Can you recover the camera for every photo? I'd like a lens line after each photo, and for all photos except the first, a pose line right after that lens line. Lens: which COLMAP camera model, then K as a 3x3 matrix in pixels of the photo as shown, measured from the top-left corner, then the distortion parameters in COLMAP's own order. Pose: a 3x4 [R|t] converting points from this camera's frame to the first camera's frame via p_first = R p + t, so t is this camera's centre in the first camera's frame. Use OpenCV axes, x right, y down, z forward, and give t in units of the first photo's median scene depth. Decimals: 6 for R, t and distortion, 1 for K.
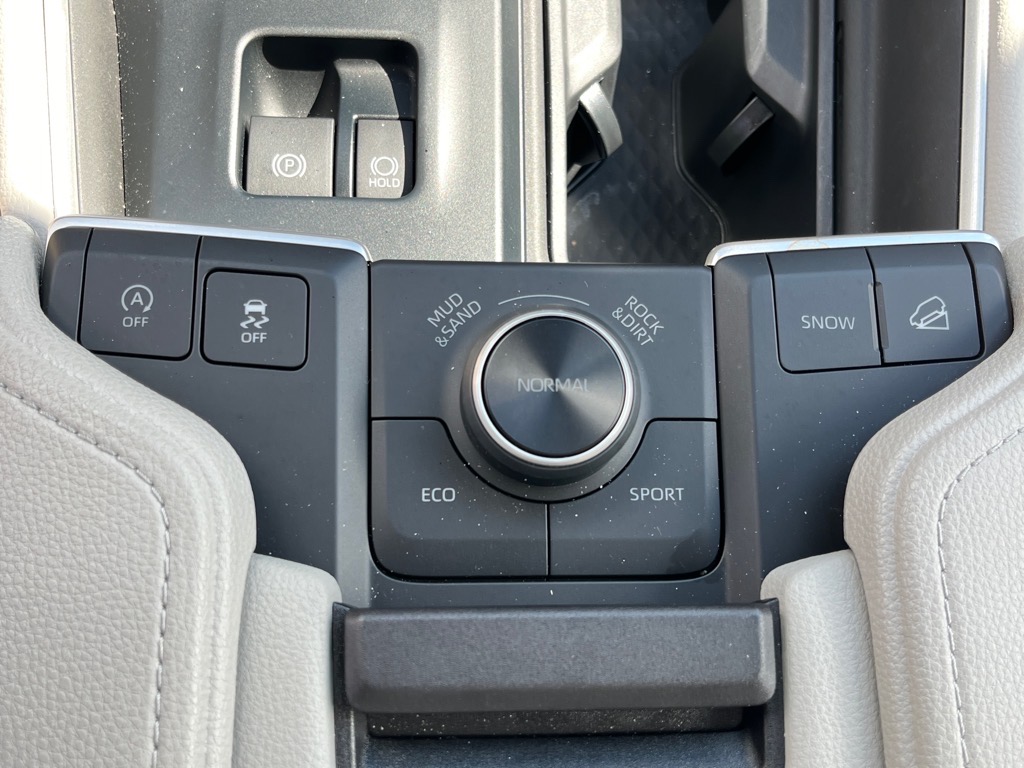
lens RADIAL K [[1058.5, 0, 512.0], [0, 1058.5, 384.0], [0, 0, 1]] dist [0.008259, 0.017351]
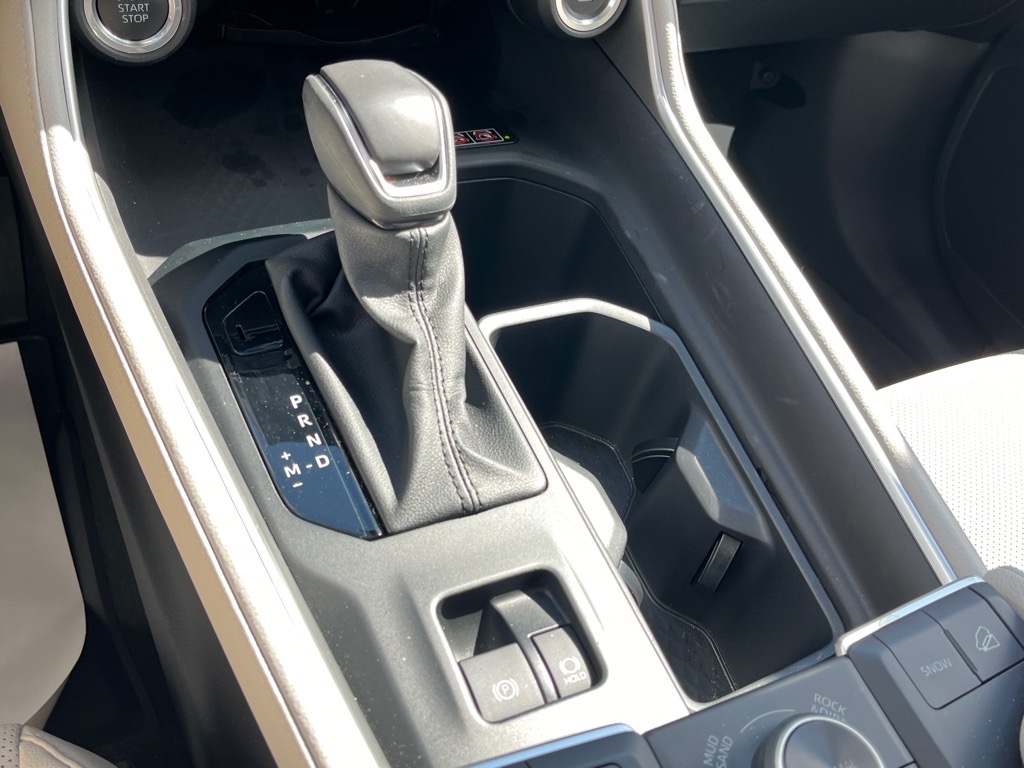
lens RADIAL K [[1058.5, 0, 512.0], [0, 1058.5, 384.0], [0, 0, 1]] dist [0.008259, 0.017351]
pose [[0.909599, -0.229797, 0.346154, -0.548472], [0.352005, 0.868820, -0.348200, -0.081082], [-0.220730, 0.438571, 0.871168, -0.245280]]
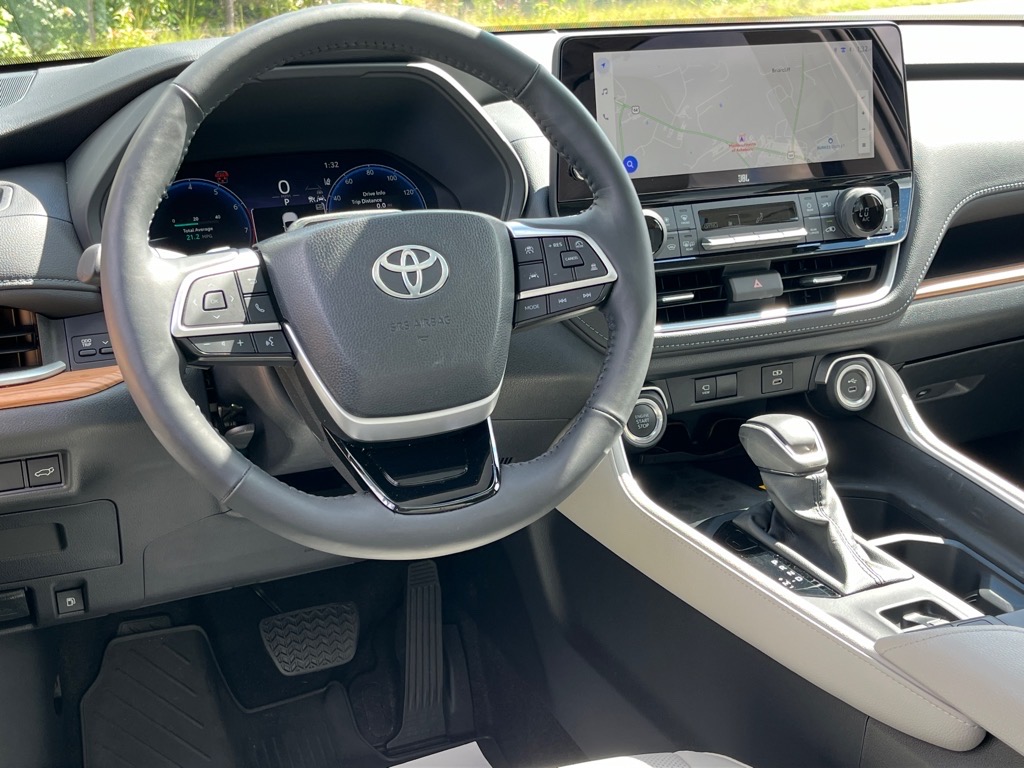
lens RADIAL K [[1253.5, 0, 512.0], [0, 1253.5, 384.0], [0, 0, 1]] dist [0.016064, -0.047805]
pose [[0.920426, -0.204669, 0.333057, -2.020234], [0.390901, 0.489681, -0.779364, 1.477525], [-0.003580, 0.847539, 0.530721, -1.132375]]
